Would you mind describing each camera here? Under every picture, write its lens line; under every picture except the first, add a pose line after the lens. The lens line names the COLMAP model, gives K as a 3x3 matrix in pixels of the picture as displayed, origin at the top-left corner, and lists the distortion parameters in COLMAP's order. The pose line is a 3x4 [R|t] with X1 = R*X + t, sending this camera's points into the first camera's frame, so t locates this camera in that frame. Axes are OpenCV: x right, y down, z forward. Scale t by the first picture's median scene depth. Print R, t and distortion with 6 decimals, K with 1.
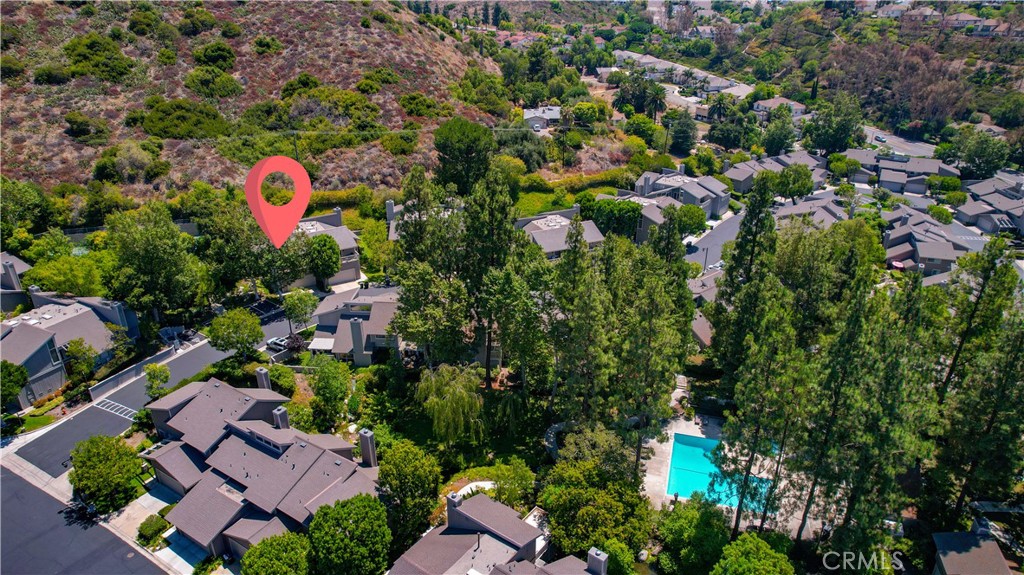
lens RADIAL K [[663.7, 0, 512.0], [0, 663.7, 287.5], [0, 0, 1]] dist [-0.079523, 0.080084]
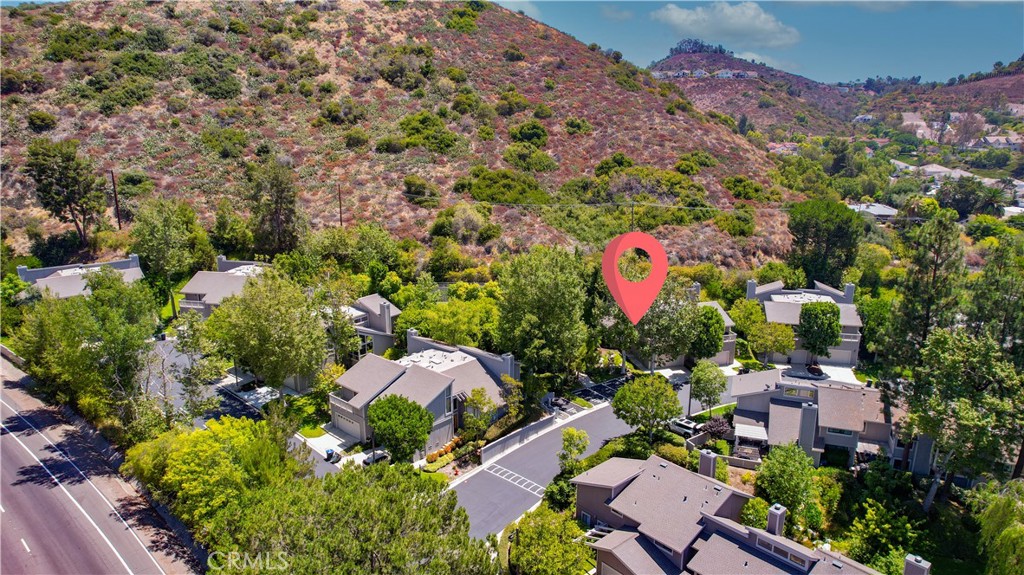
lens RADIAL K [[663.7, 0, 512.0], [0, 663.7, 287.5], [0, 0, 1]] dist [-0.079523, 0.080084]
pose [[0.958322, 0.072092, -0.276446, -0.213216], [-0.118355, 0.980879, -0.154494, 0.042362], [0.260023, 0.180774, 0.948530, 0.083838]]
